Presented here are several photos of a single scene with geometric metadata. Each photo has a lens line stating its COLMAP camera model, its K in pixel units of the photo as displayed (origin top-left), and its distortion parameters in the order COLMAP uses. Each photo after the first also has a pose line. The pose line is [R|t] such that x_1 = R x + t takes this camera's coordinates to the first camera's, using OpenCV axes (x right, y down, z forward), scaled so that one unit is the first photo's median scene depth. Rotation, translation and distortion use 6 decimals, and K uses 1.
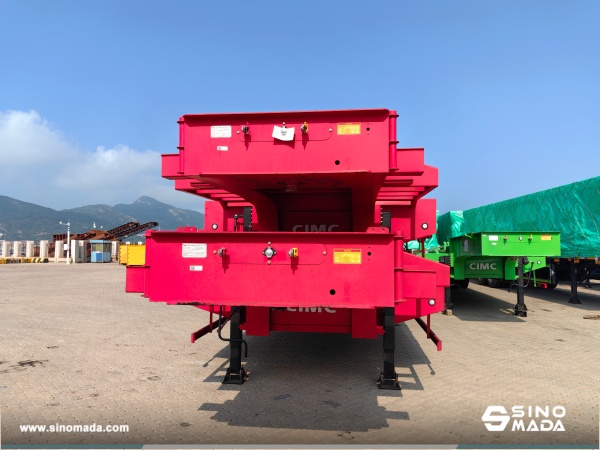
lens RADIAL K [[477.4, 0, 300.0], [0, 477.4, 225.0], [0, 0, 1]] dist [0.024783, -0.012339]
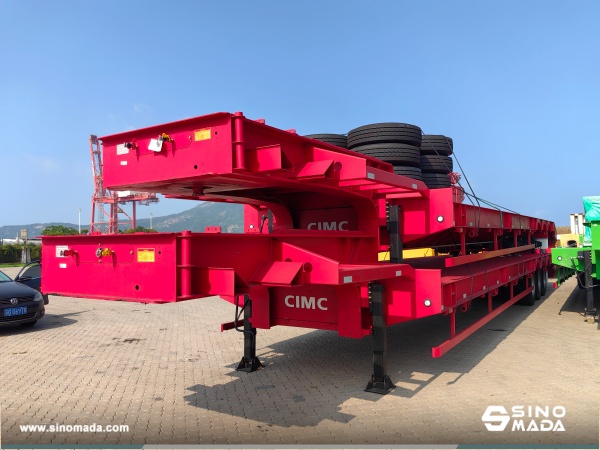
lens RADIAL K [[477.4, 0, 300.0], [0, 477.4, 225.0], [0, 0, 1]] dist [0.024783, -0.012339]
pose [[0.898857, -0.035511, -0.436800, 0.512347], [0.038637, 0.999252, -0.001729, 0.006683], [0.436535, -0.015323, 0.899557, 0.091401]]
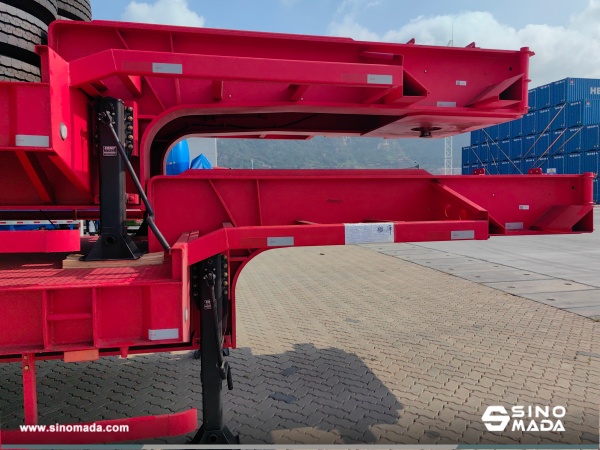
lens RADIAL K [[477.4, 0, 300.0], [0, 477.4, 225.0], [0, 0, 1]] dist [0.024783, -0.012339]
pose [[-0.305694, -0.055178, 0.950530, -0.730417], [-0.030620, 0.998373, 0.048108, 0.064121], [-0.951637, -0.014399, -0.306886, 1.222092]]
